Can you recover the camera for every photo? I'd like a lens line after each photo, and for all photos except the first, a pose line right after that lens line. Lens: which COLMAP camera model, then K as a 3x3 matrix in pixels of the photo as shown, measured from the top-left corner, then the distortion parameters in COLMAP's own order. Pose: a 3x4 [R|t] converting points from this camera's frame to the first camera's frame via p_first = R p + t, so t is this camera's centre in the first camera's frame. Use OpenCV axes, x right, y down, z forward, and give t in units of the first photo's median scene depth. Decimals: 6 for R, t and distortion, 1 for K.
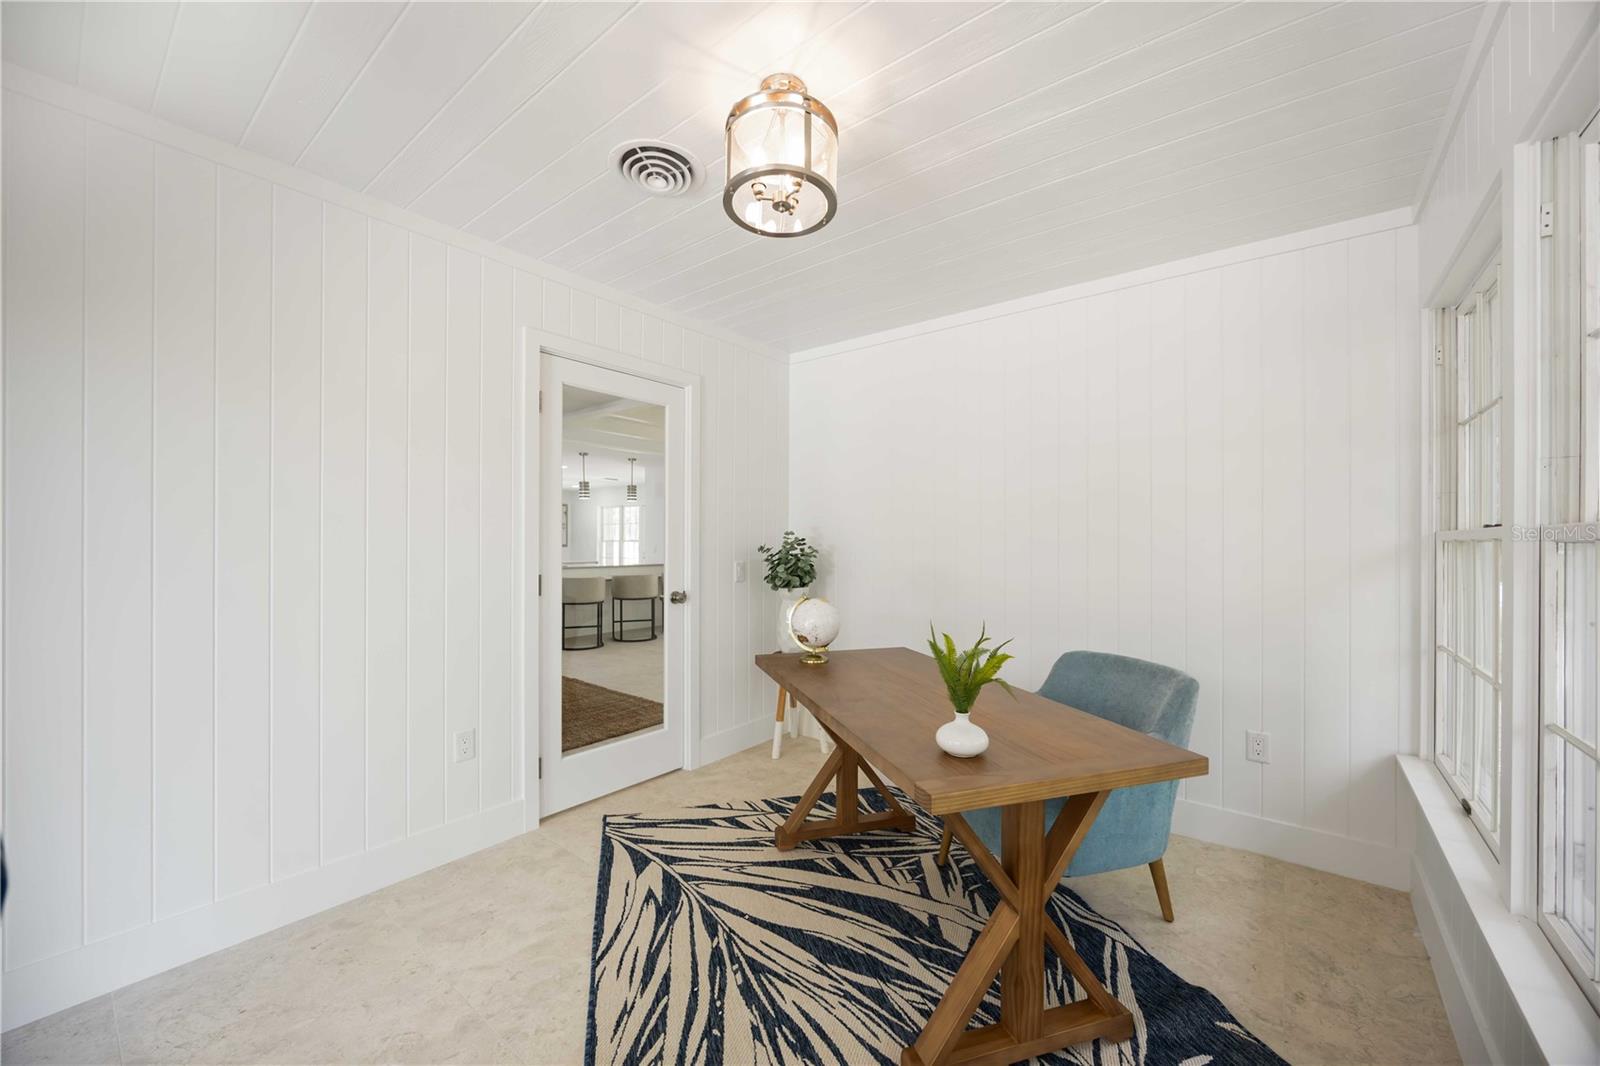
lens RADIAL K [[613.6, 0, 796.8], [0, 613.6, 542.0], [0, 0, 1]] dist [-0.001246, 0.000236]
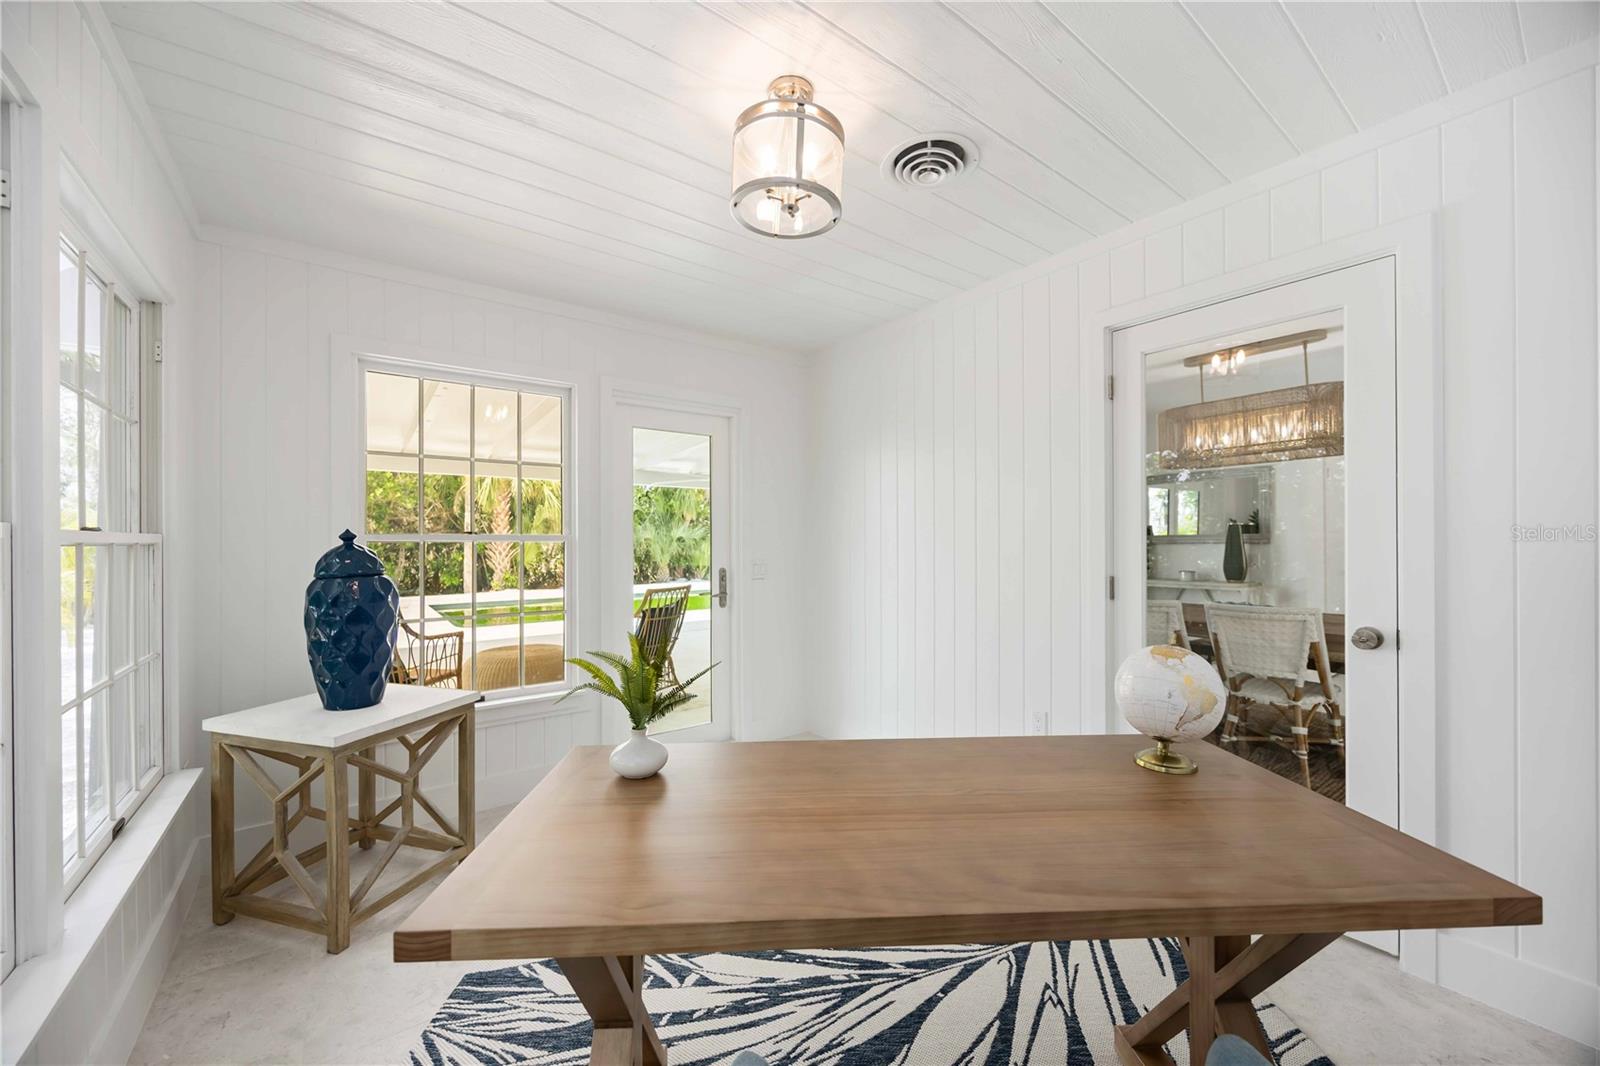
lens RADIAL K [[613.6, 0, 800.9], [0, 613.6, 535.9], [0, 0, 1]] dist [-0.001246, 0.000236]
pose [[-0.251275, -0.005352, -0.967901, 0.874956], [0.002495, 0.999978, -0.006178, -0.004211], [0.967912, -0.003967, -0.251256, 1.167682]]
